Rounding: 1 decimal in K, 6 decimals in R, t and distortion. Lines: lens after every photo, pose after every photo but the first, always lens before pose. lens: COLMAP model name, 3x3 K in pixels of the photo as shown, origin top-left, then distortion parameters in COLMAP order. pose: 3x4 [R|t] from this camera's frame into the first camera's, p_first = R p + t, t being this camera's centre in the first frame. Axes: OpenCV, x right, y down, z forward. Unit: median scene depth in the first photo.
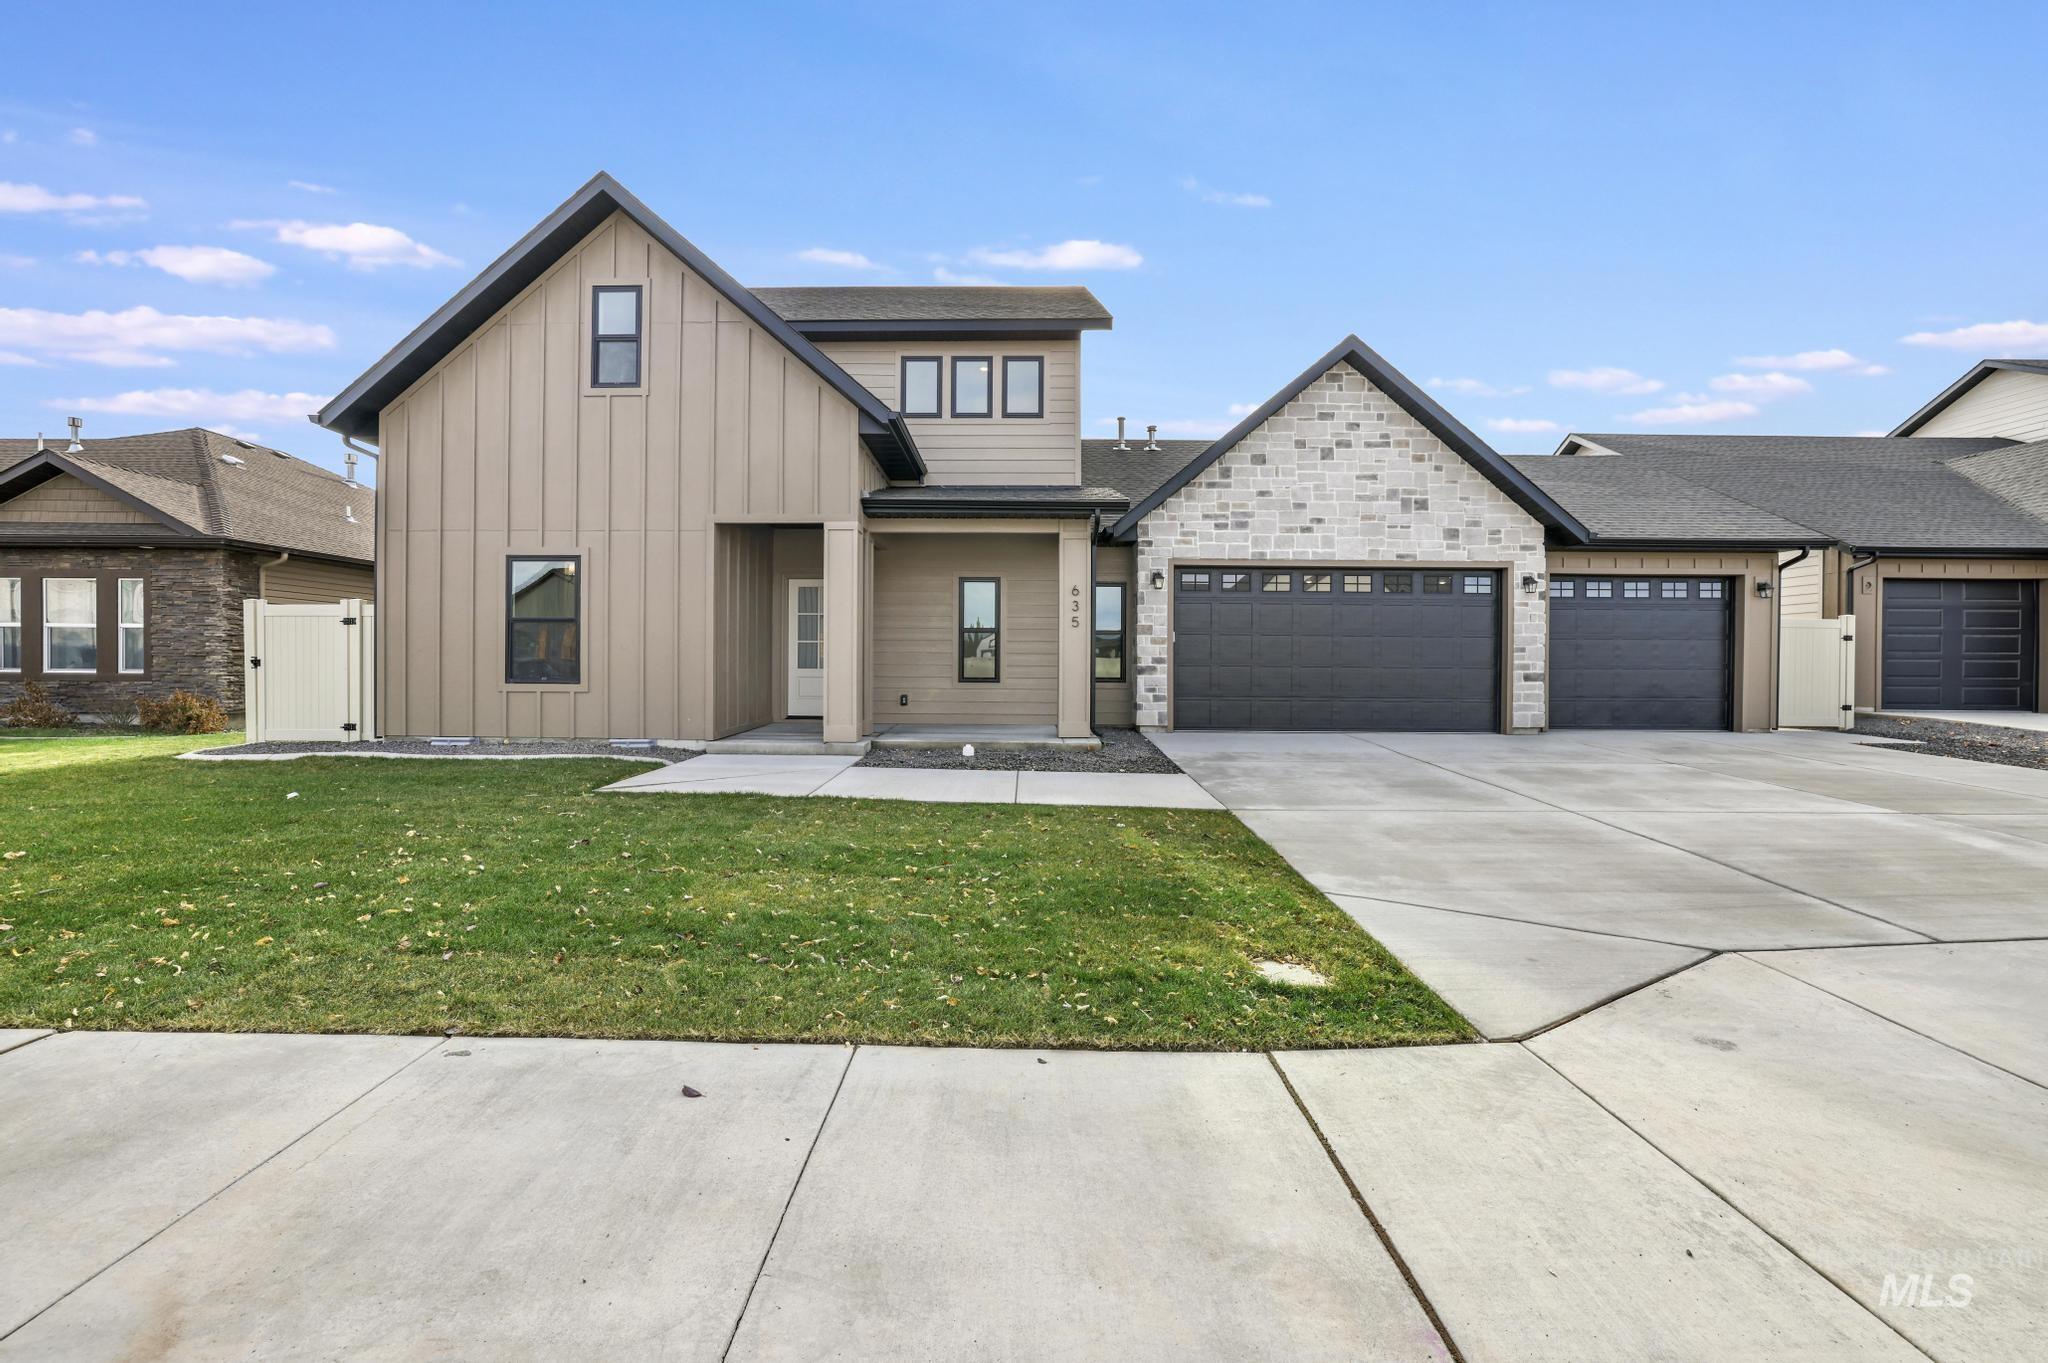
lens RADIAL K [[899.2, 0, 1012.3], [0, 899.2, 669.9], [0, 0, 1]] dist [-0.049566, 0.018810]
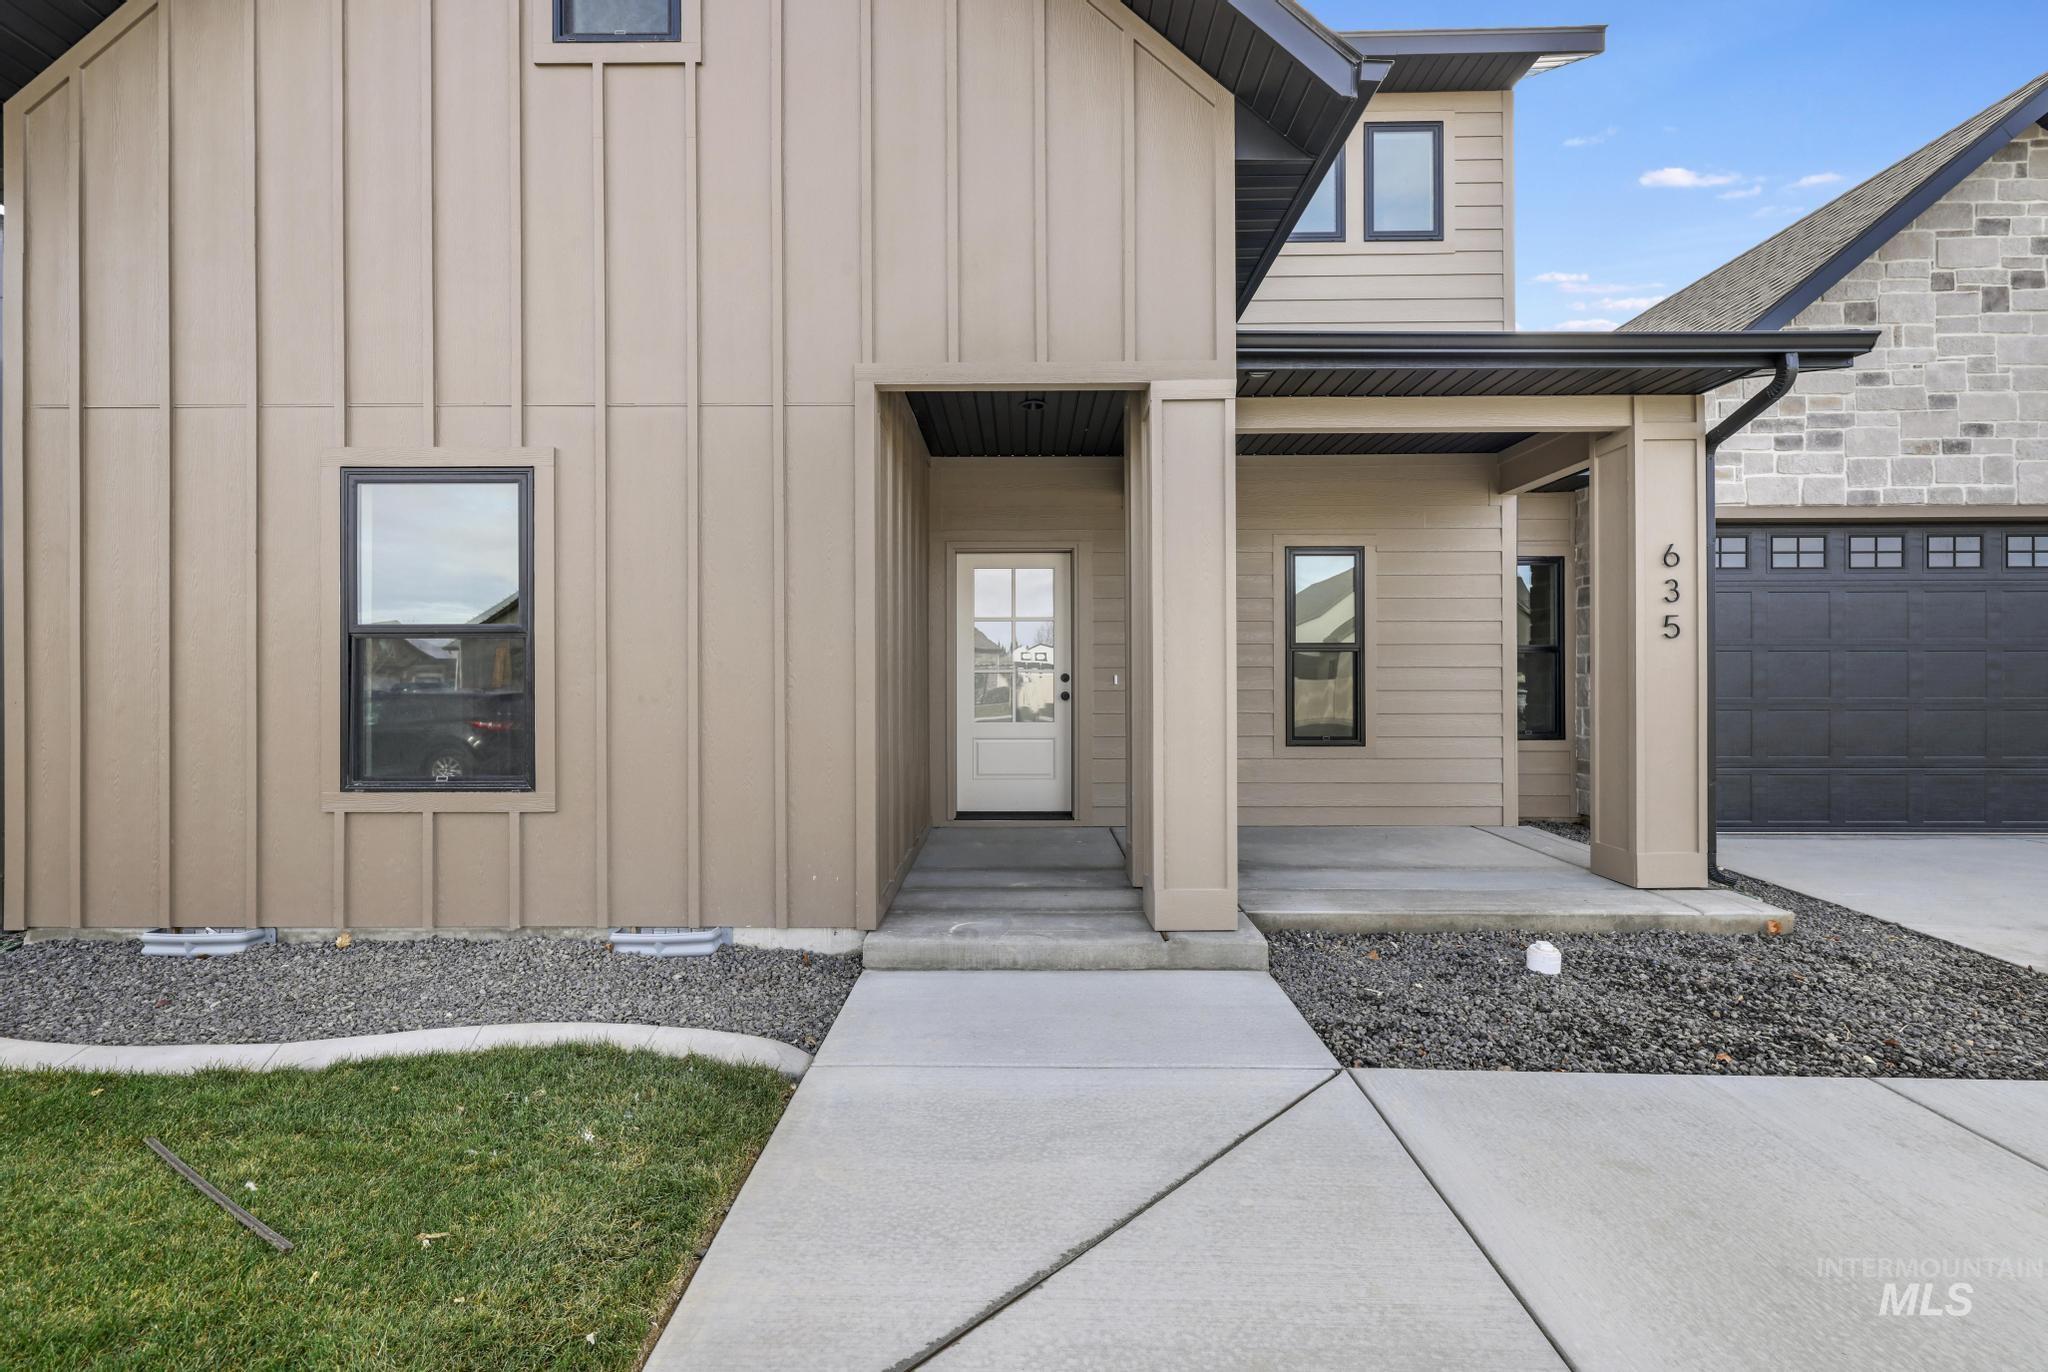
lens RADIAL K [[881.4, 0, 1019.5], [0, 881.4, 678.6], [0, 0, 1]] dist [0.002750, 0.000415]
pose [[0.999947, -0.009446, 0.004093, -0.218774], [0.009471, 0.999937, -0.006099, -0.024375], [-0.004035, 0.006138, 0.999973, 0.488970]]
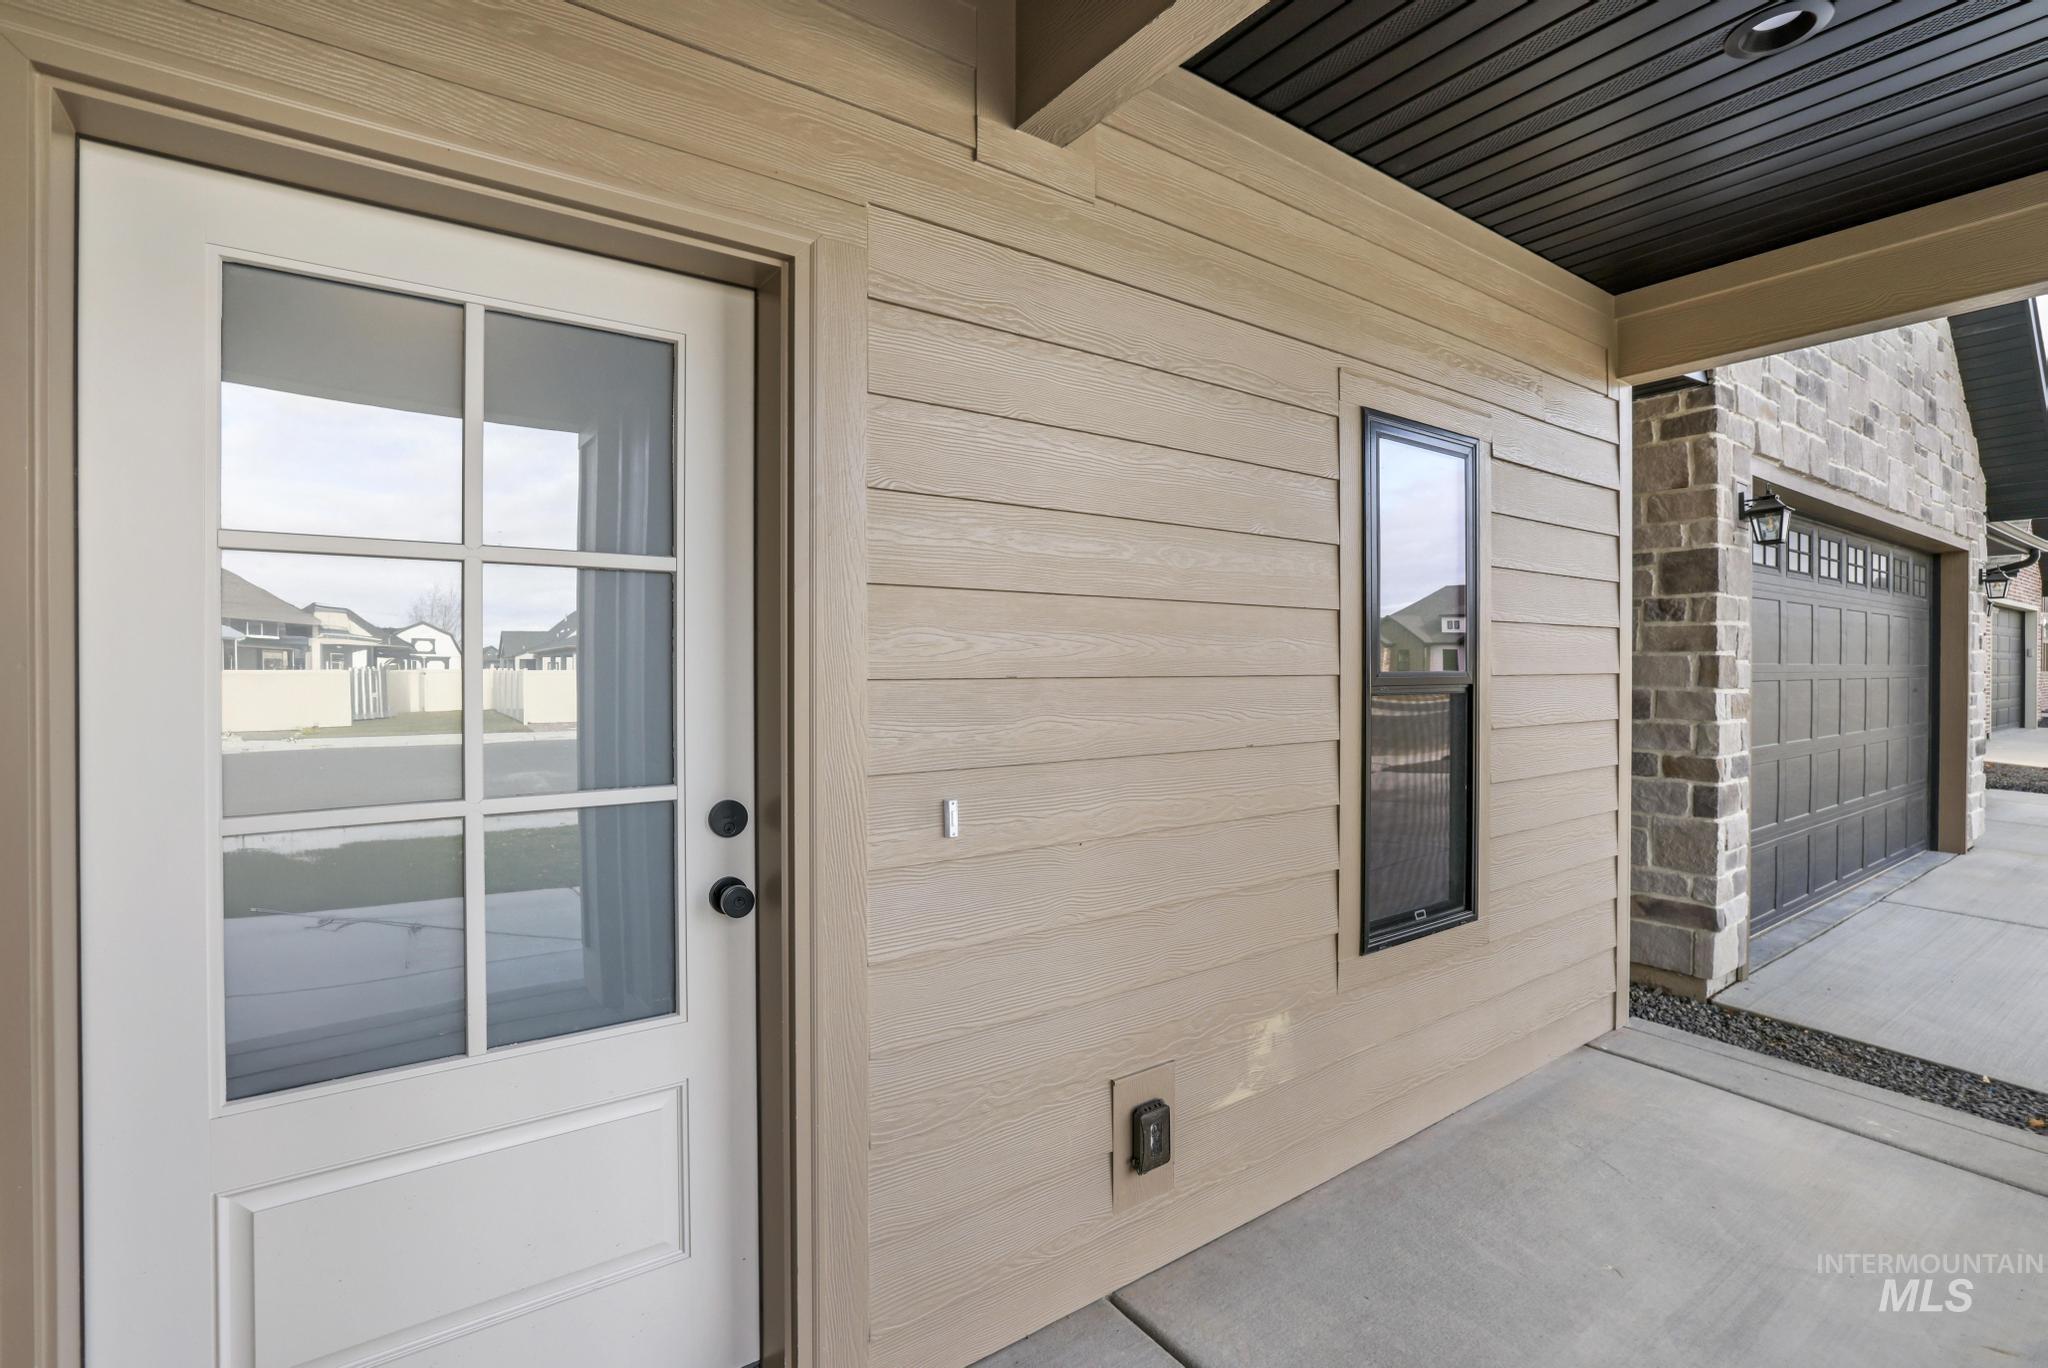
lens RADIAL K [[899.2, 0, 1012.3], [0, 899.2, 672.4], [0, 0, 1]] dist [-0.049566, 0.018810]
pose [[0.805162, -0.012071, 0.592933, -0.229768], [0.012229, 0.999918, 0.003750, -0.046931], [-0.592929, 0.004232, 0.805243, 0.897360]]
